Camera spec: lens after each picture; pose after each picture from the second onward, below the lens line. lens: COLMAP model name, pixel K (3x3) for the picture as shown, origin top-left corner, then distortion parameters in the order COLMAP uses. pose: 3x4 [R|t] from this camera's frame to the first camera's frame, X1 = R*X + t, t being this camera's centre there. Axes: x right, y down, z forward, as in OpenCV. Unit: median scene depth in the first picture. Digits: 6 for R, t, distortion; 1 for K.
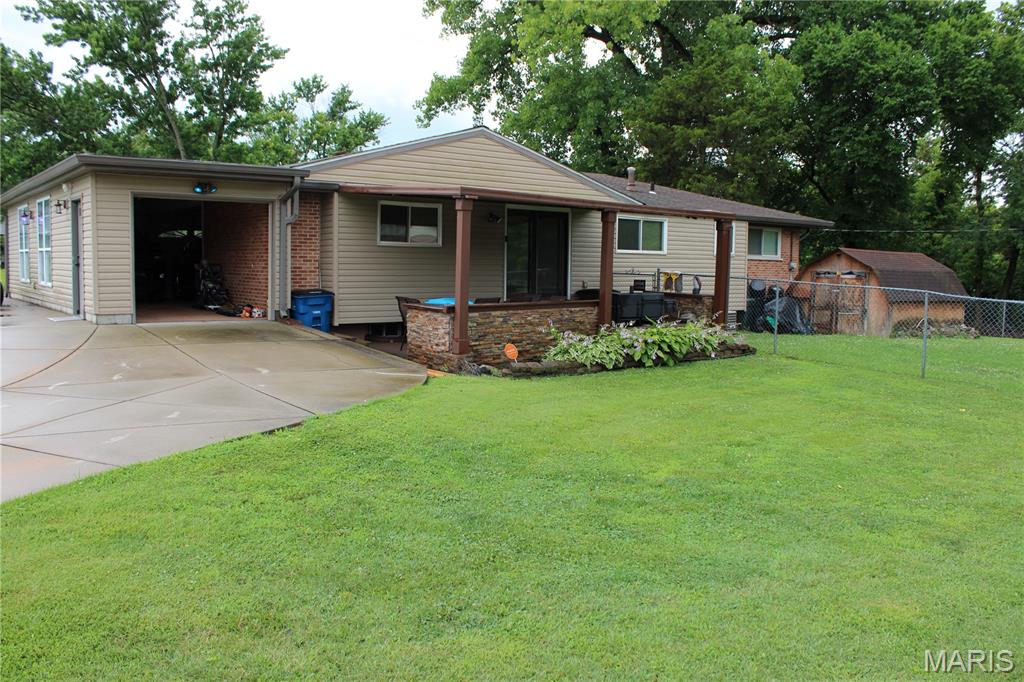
lens RADIAL K [[853.3, 0, 506.6], [0, 853.3, 338.4], [0, 0, 1]] dist [-0.161215, 0.147100]
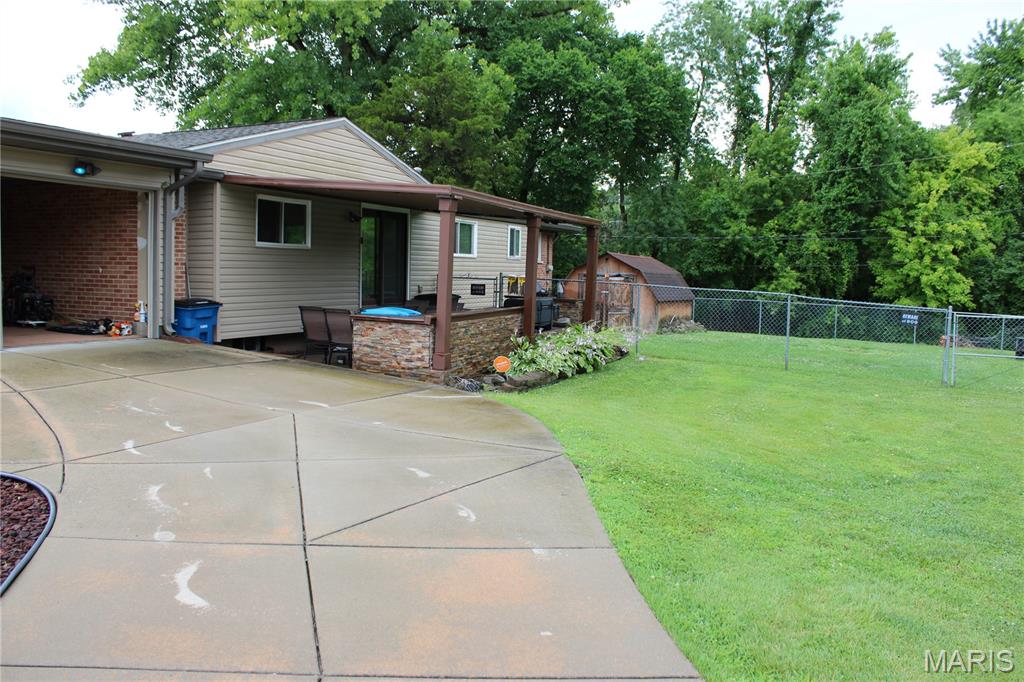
lens RADIAL K [[853.3, 0, 506.6], [0, 853.3, 338.4], [0, 0, 1]] dist [-0.161215, 0.147100]
pose [[0.880827, -0.032595, 0.472315, -0.172590], [0.031443, 0.999452, 0.010335, -0.009081], [-0.472393, 0.005748, 0.881369, 0.067953]]
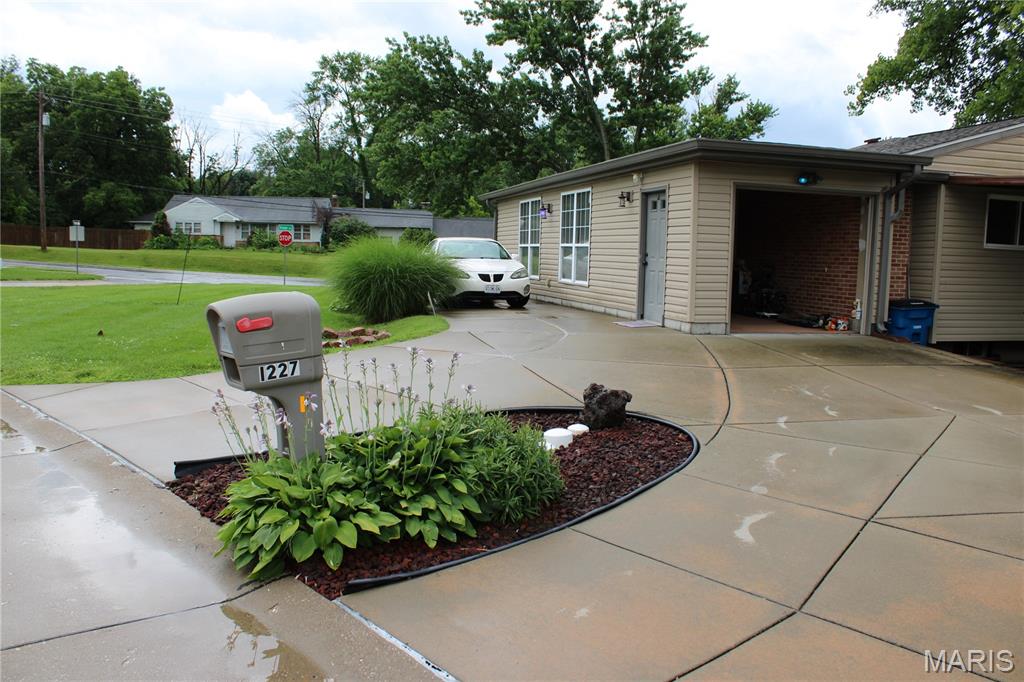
lens RADIAL K [[853.3, 0, 506.6], [0, 853.3, 338.4], [0, 0, 1]] dist [-0.161215, 0.147100]
pose [[0.923052, 0.044955, -0.382039, -0.141112], [-0.042938, 0.998982, 0.013807, -0.006677], [0.382271, 0.003659, 0.924043, 0.041719]]
